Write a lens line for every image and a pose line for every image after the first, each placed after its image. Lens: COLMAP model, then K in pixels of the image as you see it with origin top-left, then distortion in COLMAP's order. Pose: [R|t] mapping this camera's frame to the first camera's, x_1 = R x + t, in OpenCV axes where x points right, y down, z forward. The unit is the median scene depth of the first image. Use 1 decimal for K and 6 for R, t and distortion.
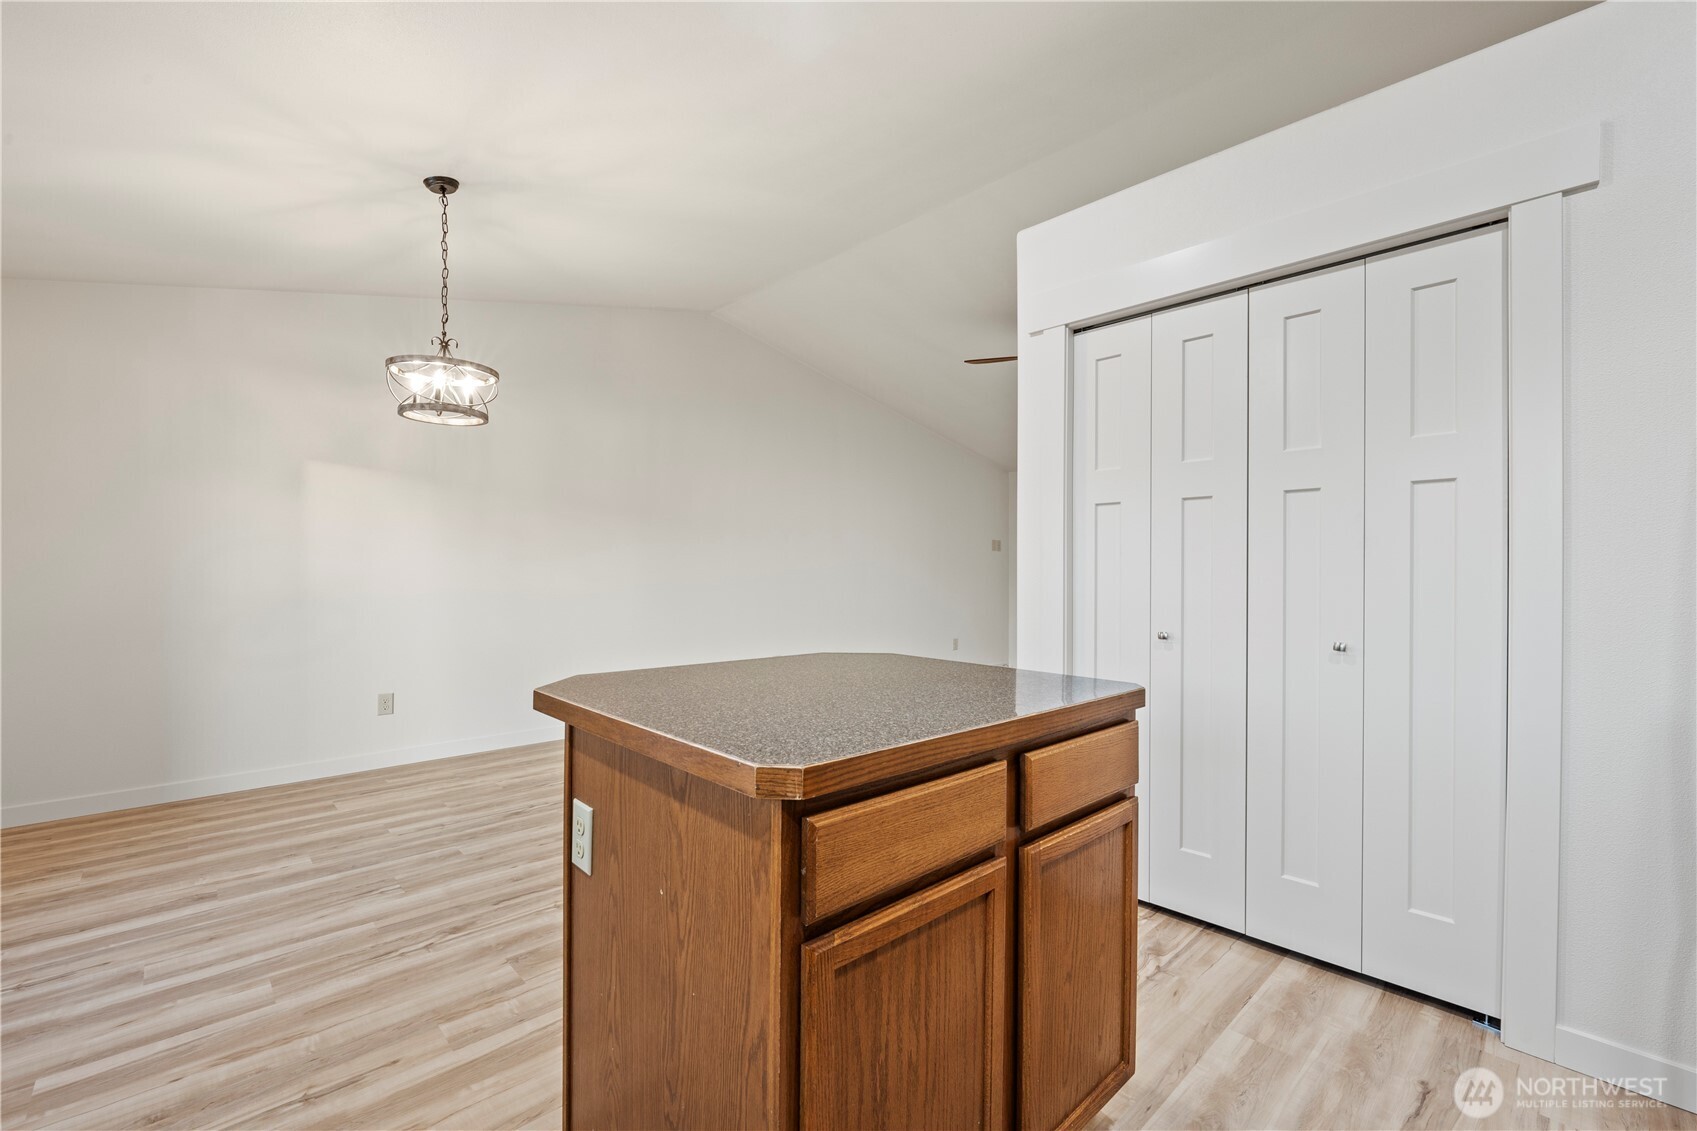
lens RADIAL K [[716.3, 0, 845.0], [0, 716.3, 568.5], [0, 0, 1]] dist [0.001032, 0.000112]
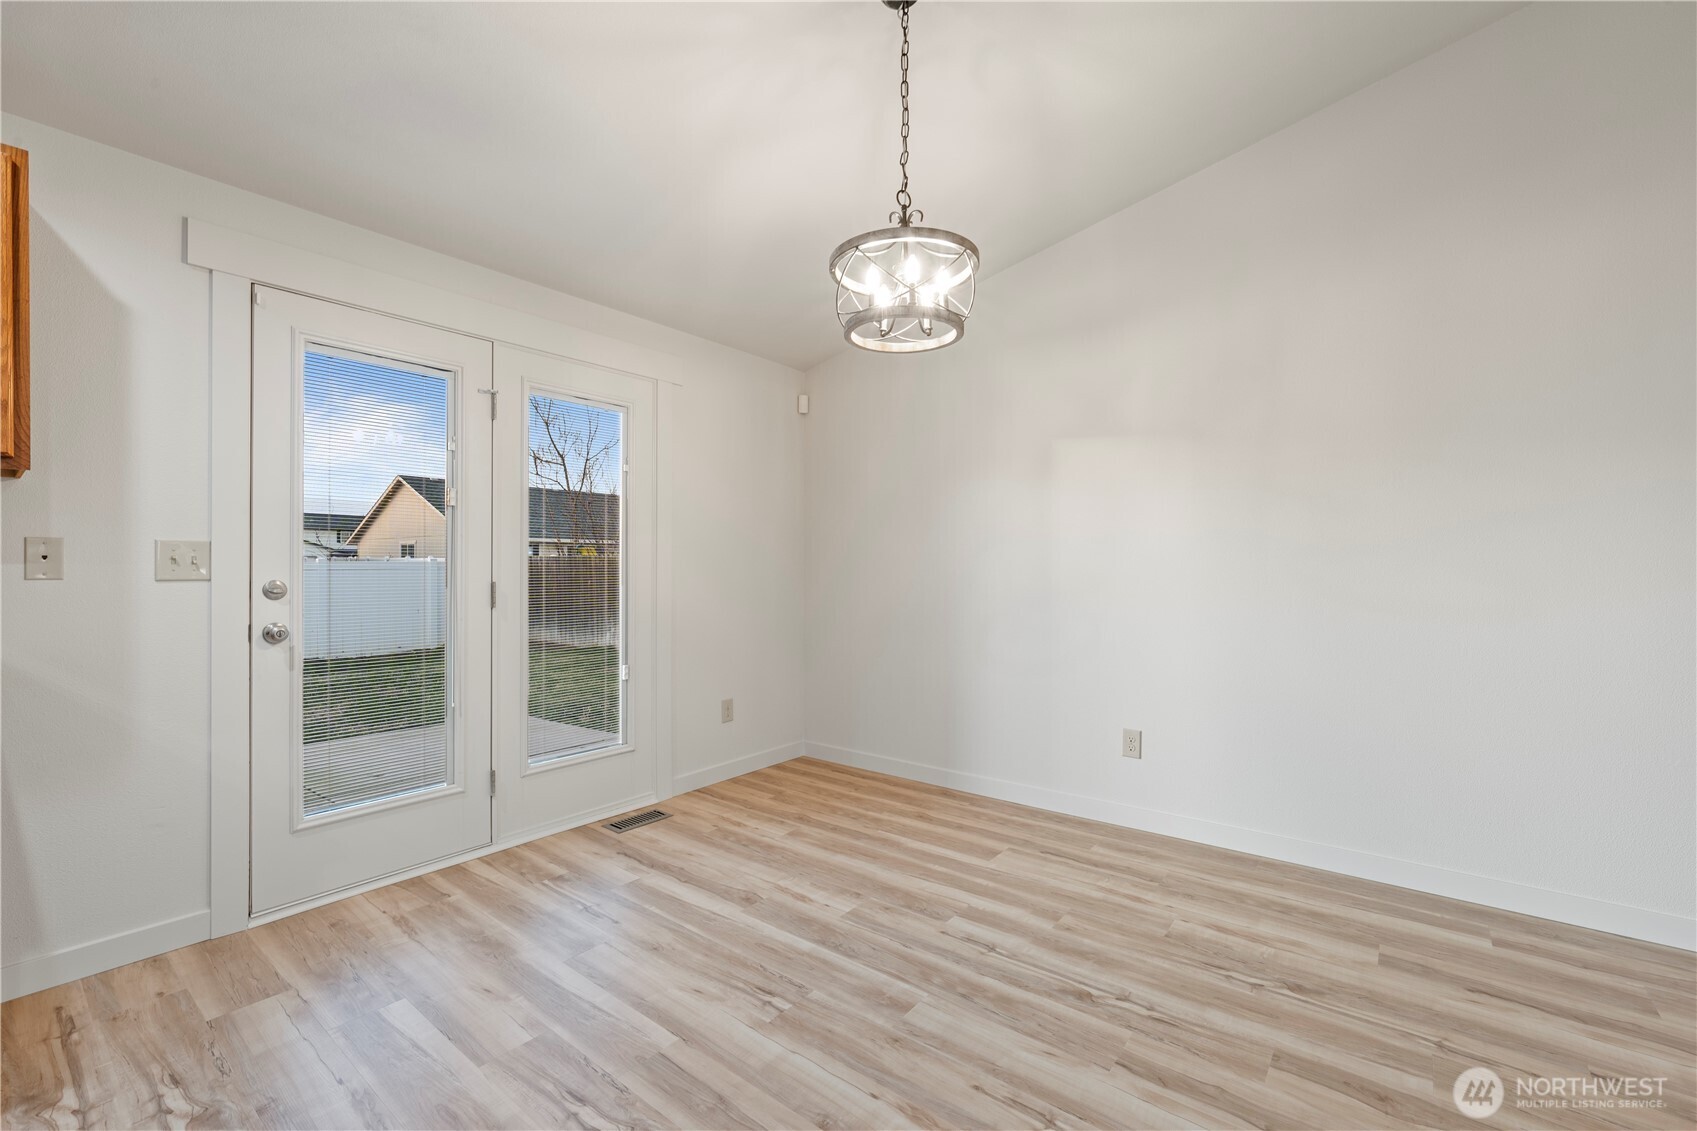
lens RADIAL K [[716.3, 0, 854.6], [0, 716.3, 563.3], [0, 0, 1]] dist [0.001032, 0.000112]
pose [[0.155696, -0.005147, -0.987792, 0.082350], [0.004034, 0.999981, -0.004575, 0.001637], [0.987797, -0.003272, 0.155714, 0.799706]]
